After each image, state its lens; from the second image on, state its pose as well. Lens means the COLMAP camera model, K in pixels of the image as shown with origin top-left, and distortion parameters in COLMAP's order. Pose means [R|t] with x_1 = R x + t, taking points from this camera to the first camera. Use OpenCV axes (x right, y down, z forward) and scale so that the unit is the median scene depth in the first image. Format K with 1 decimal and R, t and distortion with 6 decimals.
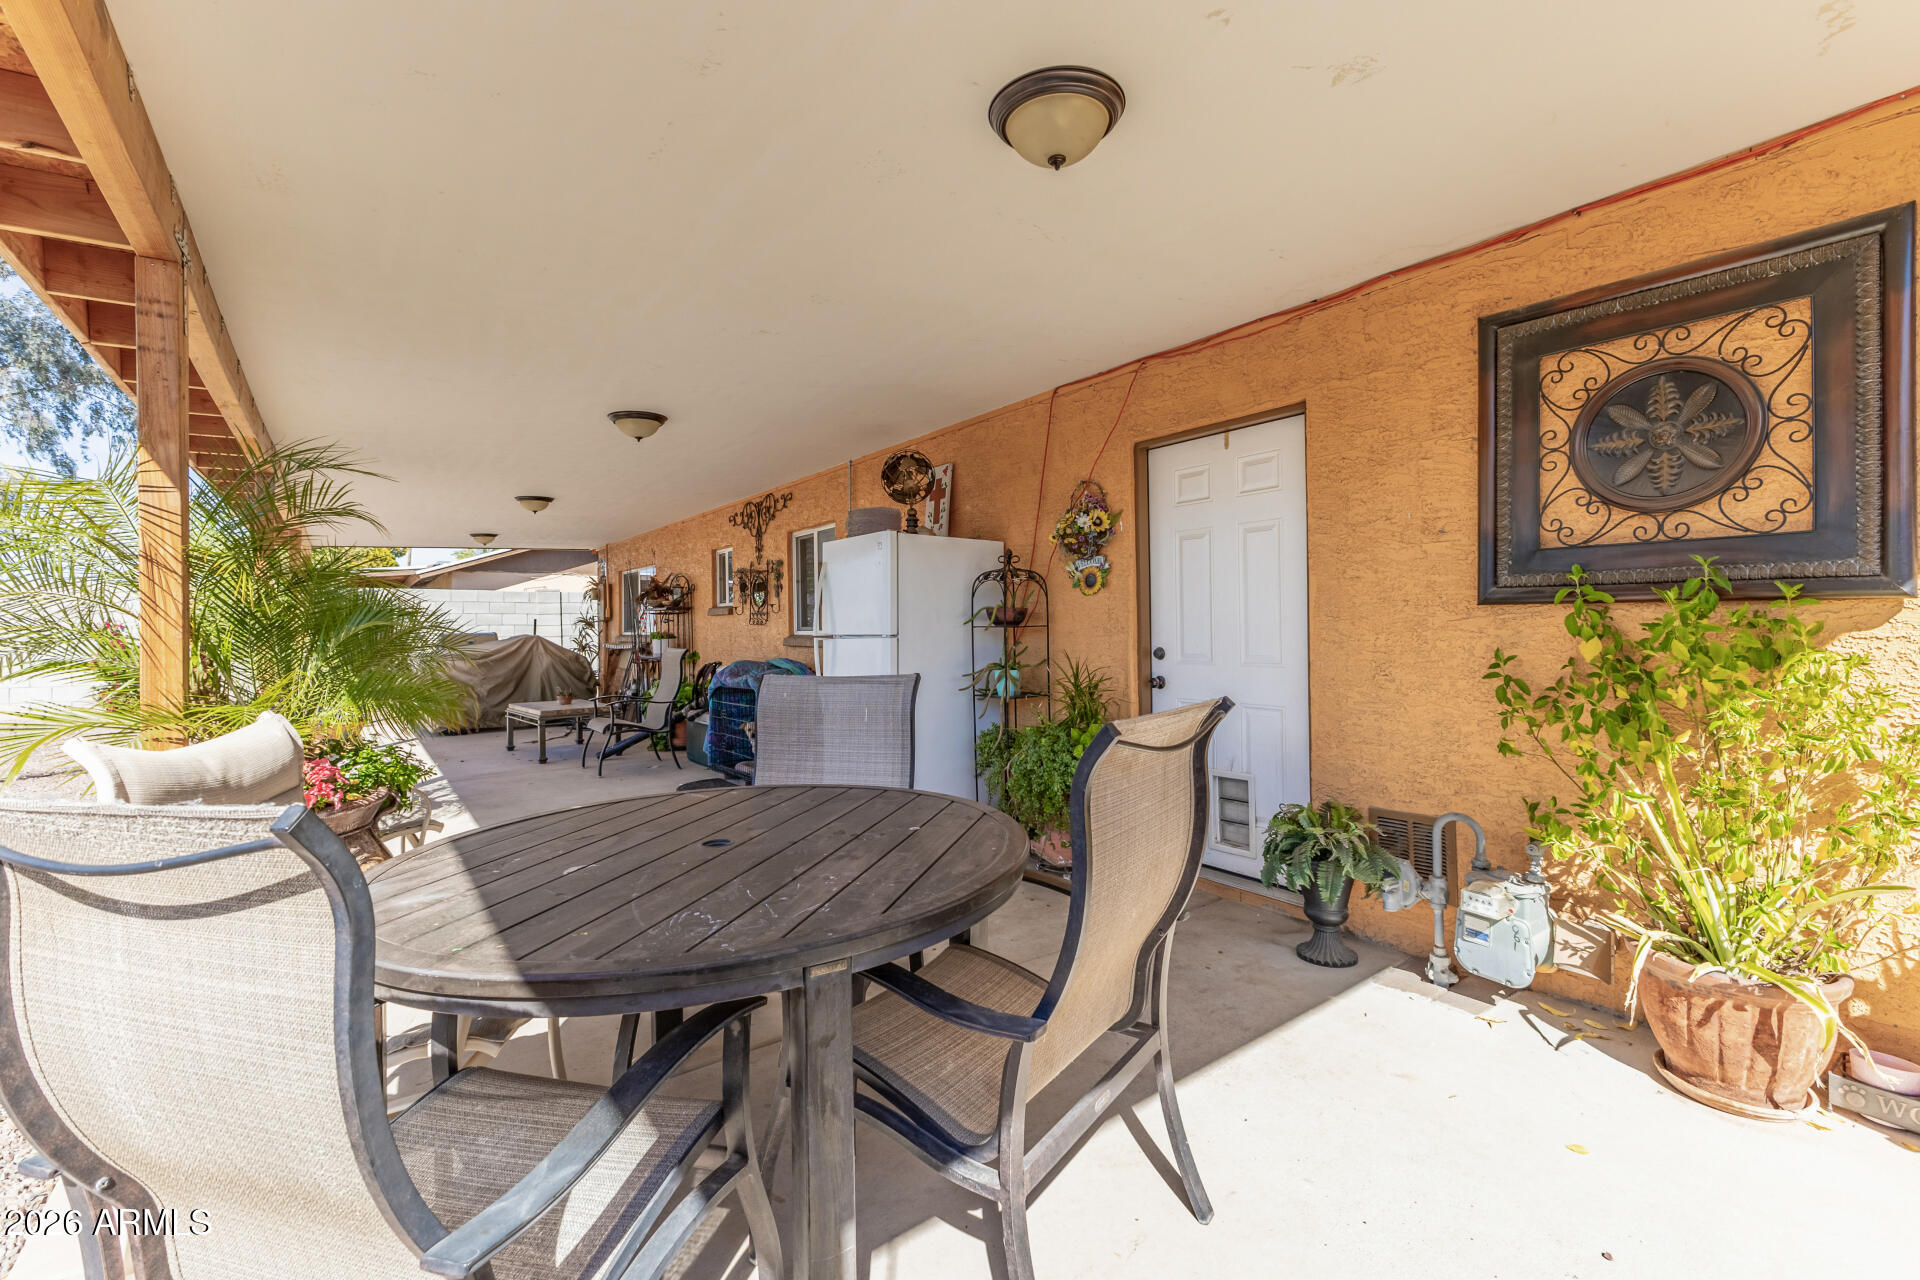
lens RADIAL K [[829.6, 0, 959.0], [0, 829.6, 626.2], [0, 0, 1]] dist [0.014745, -0.001283]
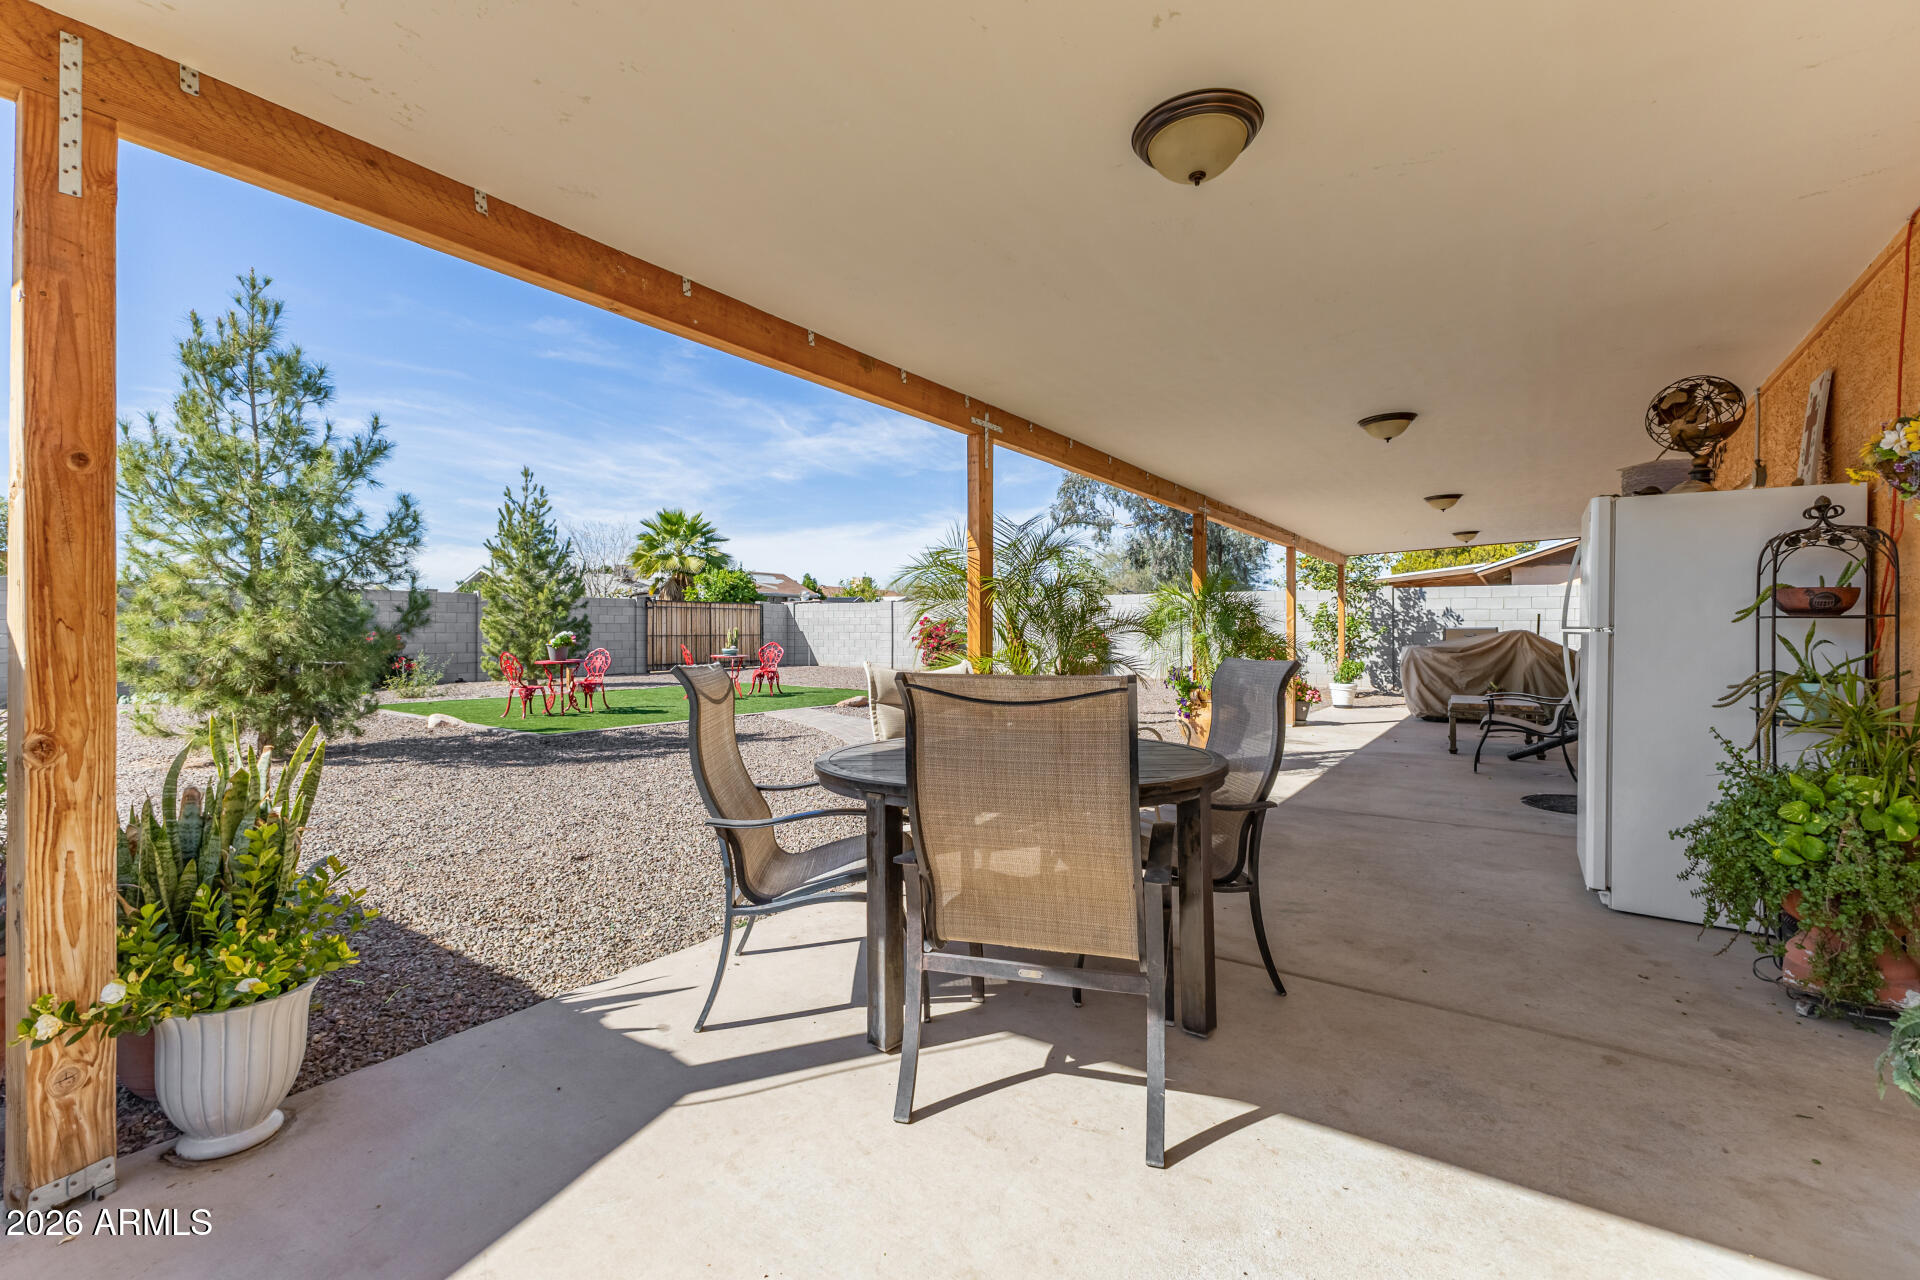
lens RADIAL K [[829.6, 0, 959.1], [0, 829.6, 630.3], [0, 0, 1]] dist [0.014745, -0.001283]
pose [[0.320783, 0.012227, -0.947074, 0.428364], [-0.004069, 0.999925, 0.011531, 0.004918], [0.947144, 0.000155, 0.320809, 0.148641]]
